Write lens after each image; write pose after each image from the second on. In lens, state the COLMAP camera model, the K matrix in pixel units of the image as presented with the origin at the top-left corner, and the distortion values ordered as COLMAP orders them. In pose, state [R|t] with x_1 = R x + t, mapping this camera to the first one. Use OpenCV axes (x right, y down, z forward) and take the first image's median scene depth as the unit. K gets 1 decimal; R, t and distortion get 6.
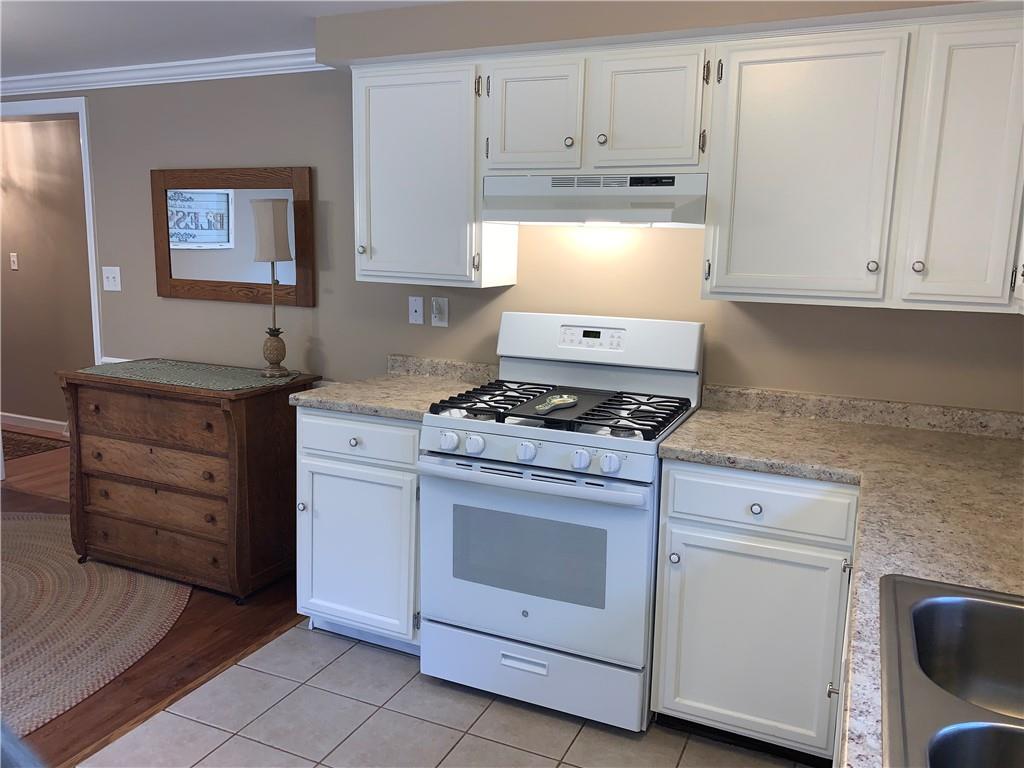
lens RADIAL K [[786.7, 0, 512.7], [0, 786.7, 371.4], [0, 0, 1]] dist [0.066264, -0.076482]
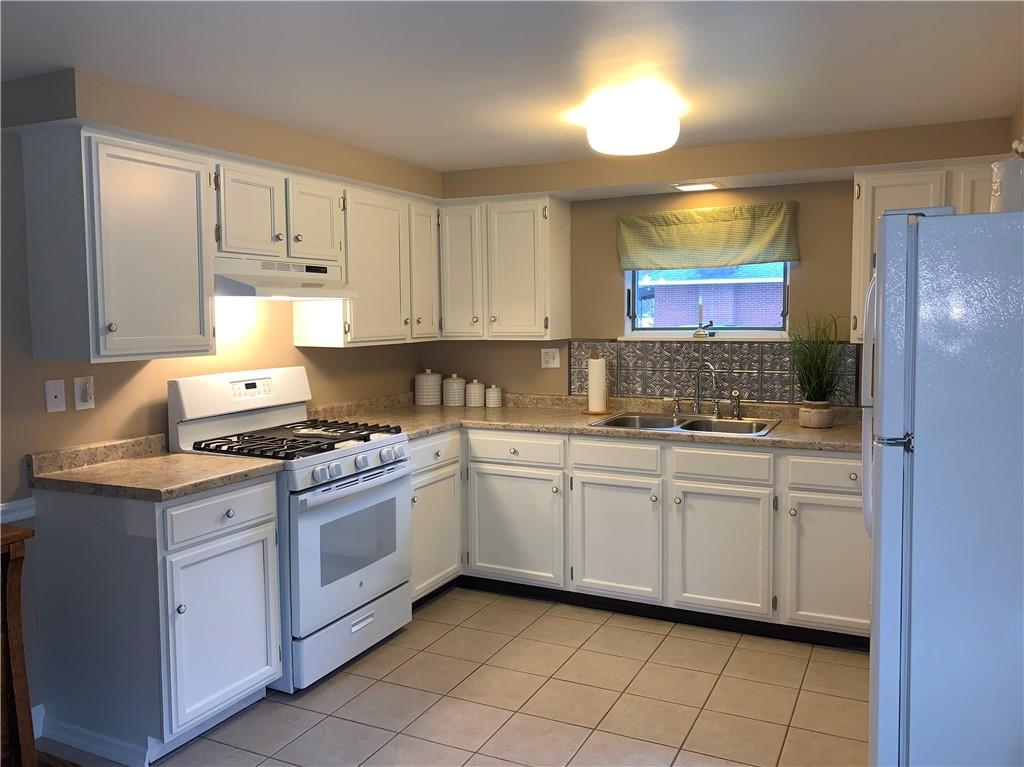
lens RADIAL K [[827.0, 0, 512.4], [0, 827.0, 360.3], [0, 0, 1]] dist [0.005401, 0.001702]
pose [[0.028854, -0.084541, 0.996002, -1.330621], [0.168125, 0.982632, 0.078536, -0.135548], [-0.985343, 0.165187, 0.042566, 0.610302]]
